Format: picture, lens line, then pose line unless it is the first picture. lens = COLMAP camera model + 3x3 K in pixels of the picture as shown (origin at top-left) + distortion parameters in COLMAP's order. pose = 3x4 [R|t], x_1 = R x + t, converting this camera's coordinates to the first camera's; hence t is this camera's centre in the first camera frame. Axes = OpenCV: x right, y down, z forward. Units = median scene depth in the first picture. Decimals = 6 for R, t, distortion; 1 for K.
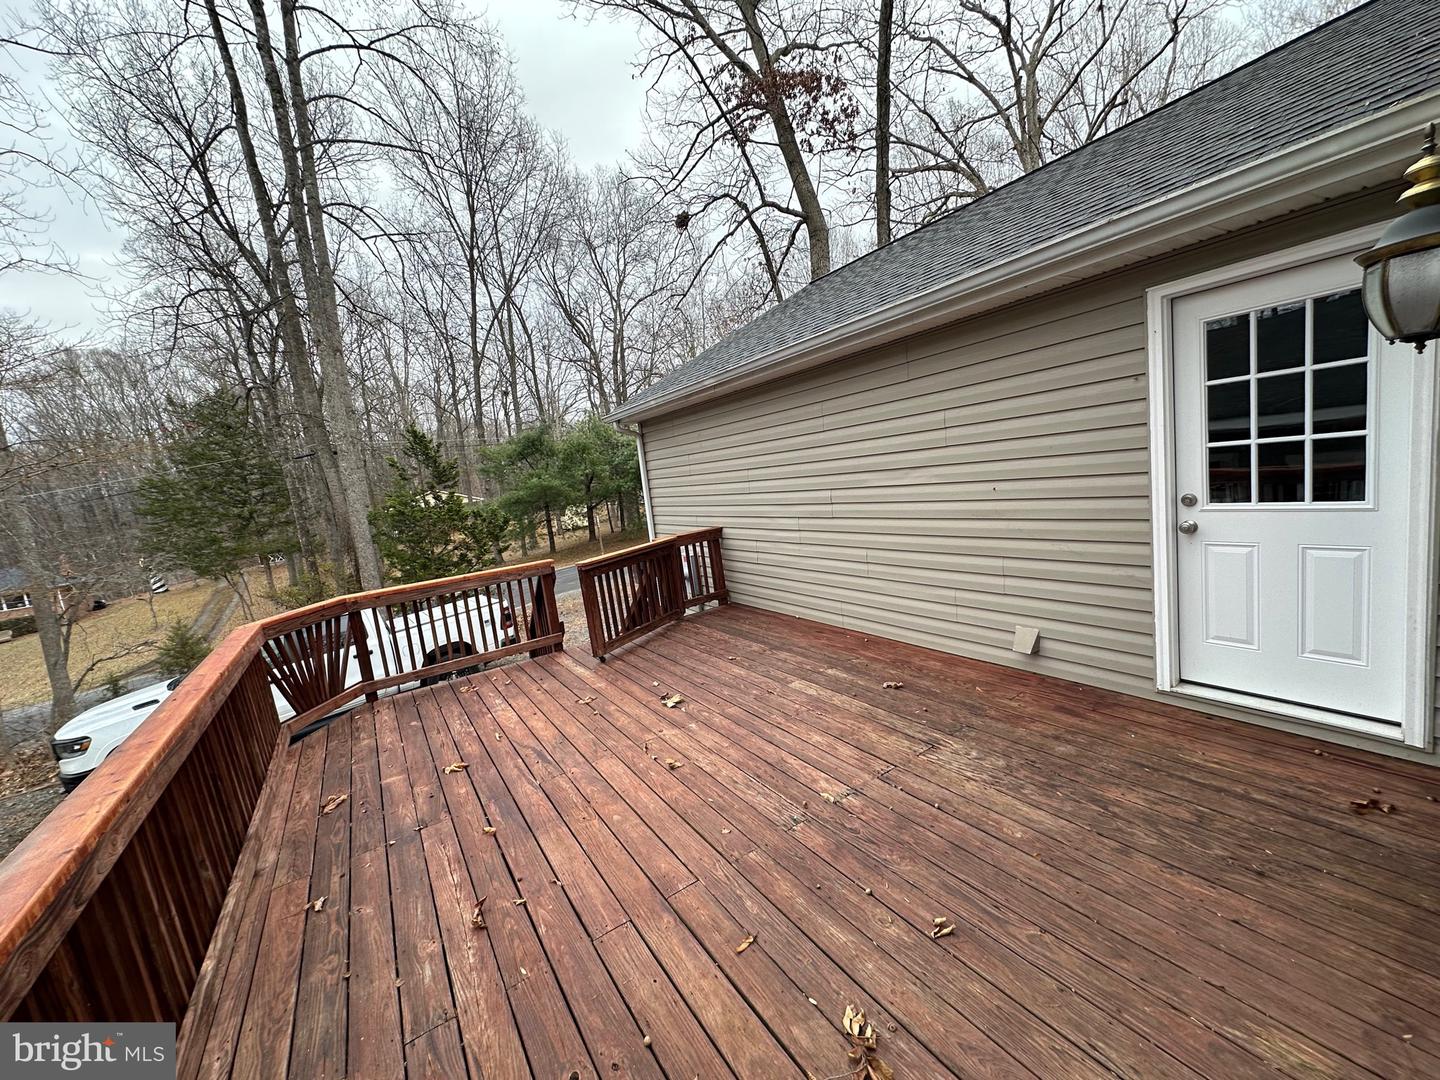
lens RADIAL K [[568.6, 0, 718.3], [0, 568.6, 540.7], [0, 0, 1]] dist [-0.002235, 0.000404]
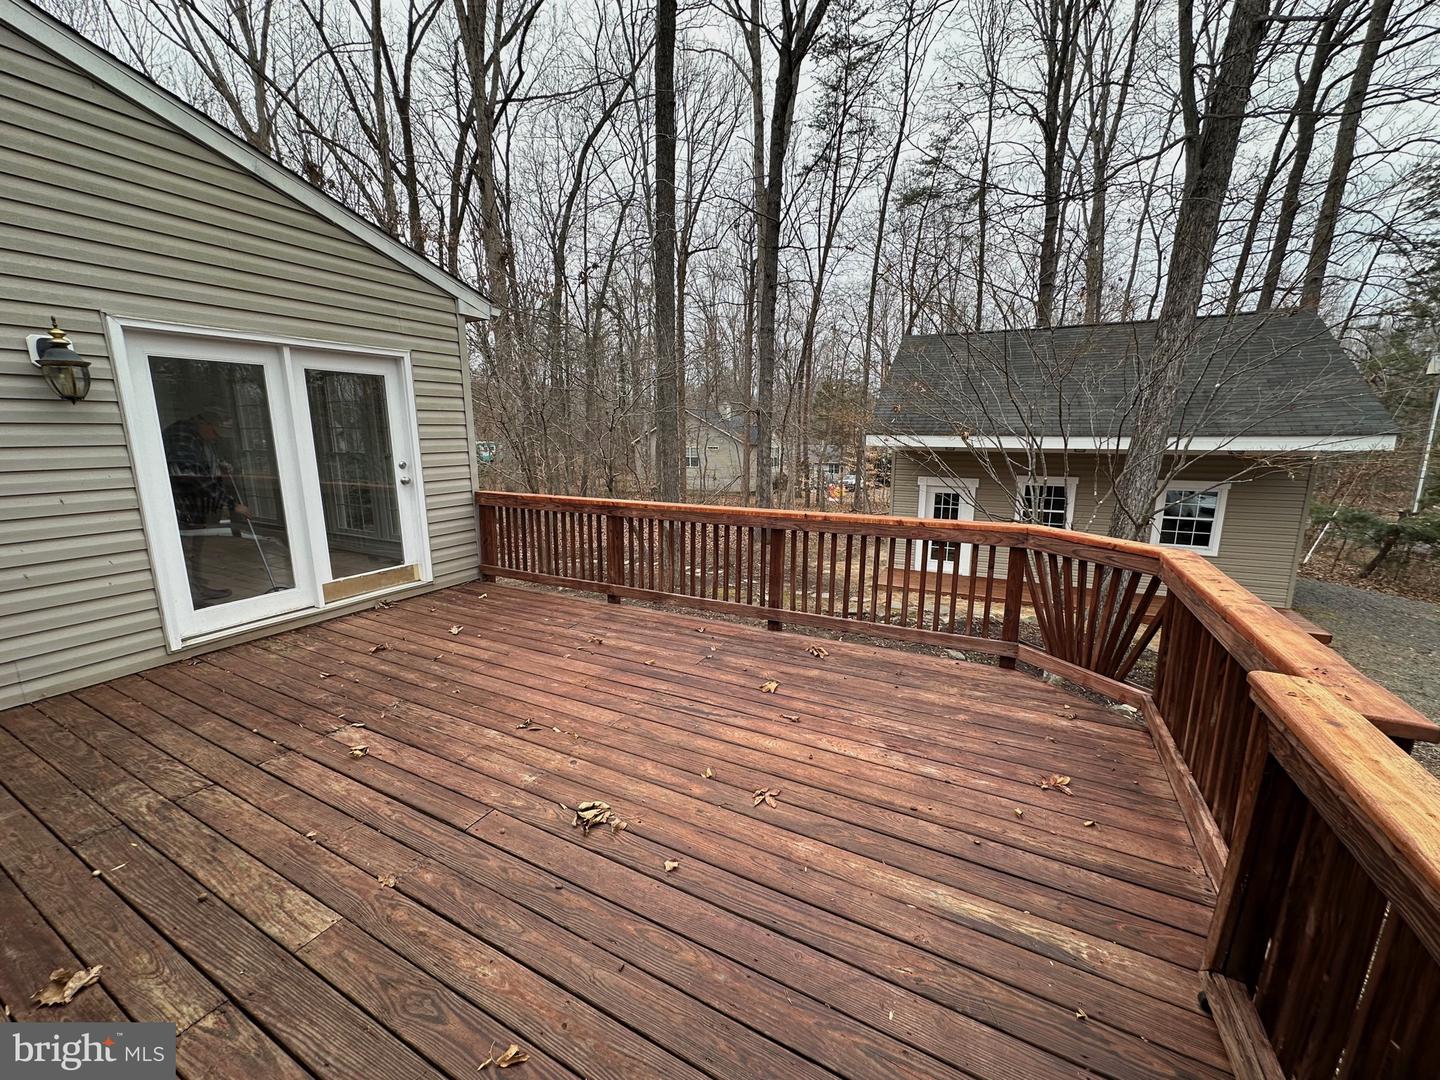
lens RADIAL K [[568.6, 0, 718.3], [0, 568.6, 540.7], [0, 0, 1]] dist [-0.002235, 0.000404]
pose [[-0.864061, 0.215545, -0.454905, 0.008010], [0.046658, 0.934091, 0.353972, -0.162464], [0.501220, 0.284629, -0.817169, 1.441536]]
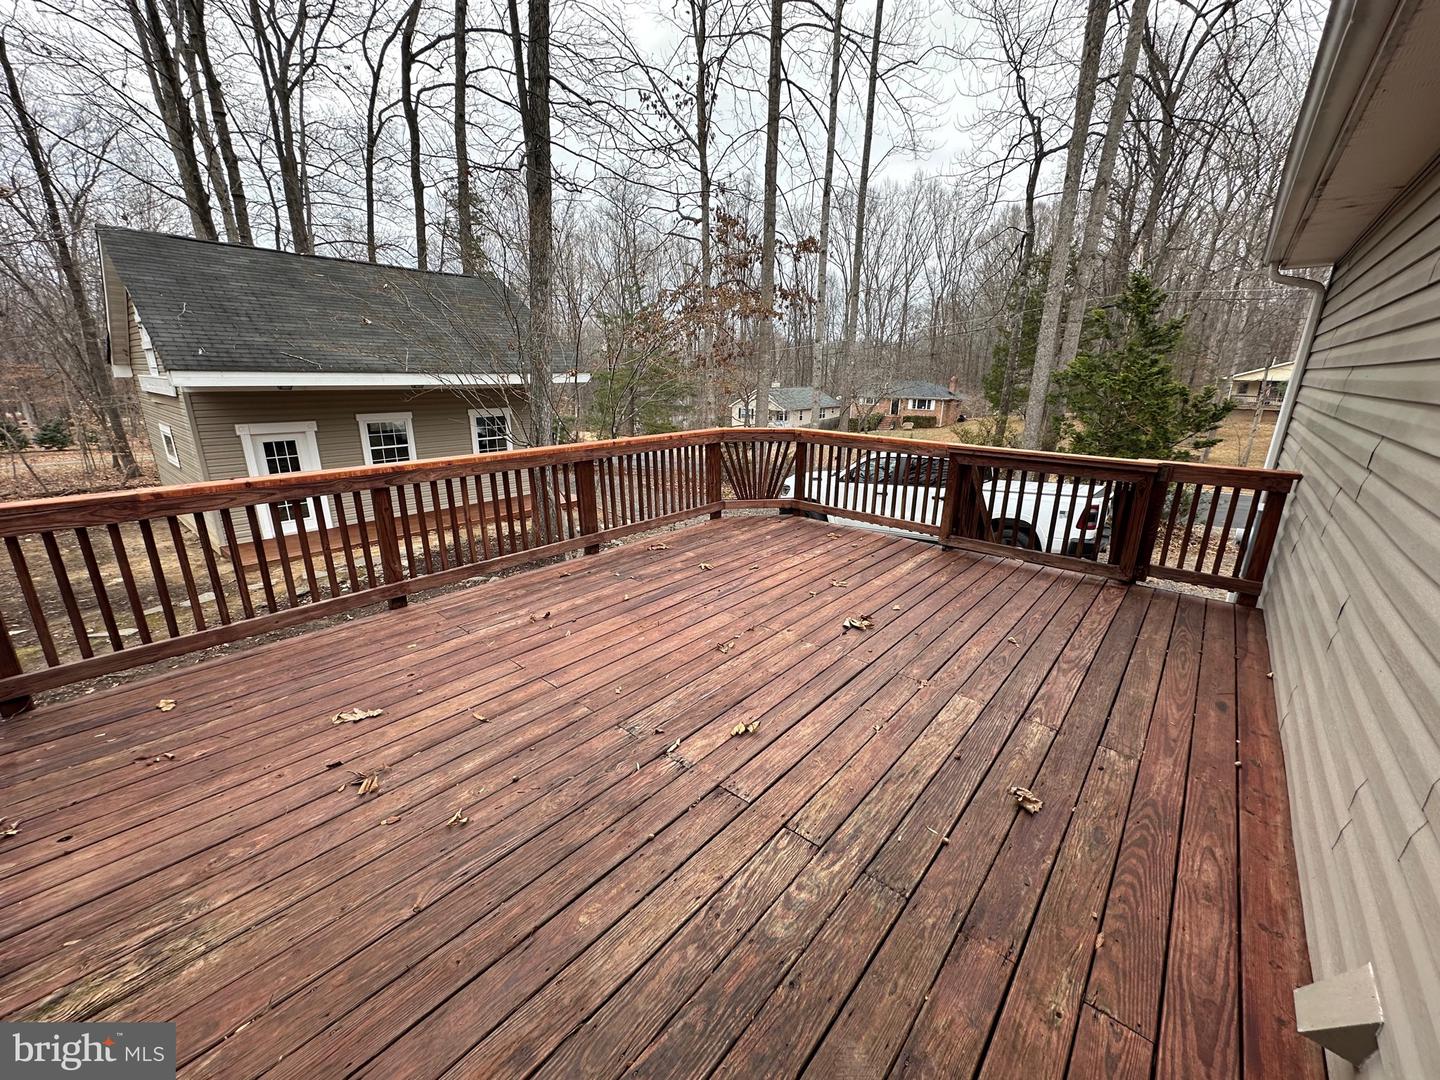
lens RADIAL K [[568.6, 0, 718.3], [0, 568.6, 540.7], [0, 0, 1]] dist [-0.002235, 0.000404]
pose [[0.278591, 0.392078, -0.876734, 0.571666], [-0.165581, 0.918813, 0.358281, -0.109797], [0.946029, 0.045357, 0.320893, 0.515701]]
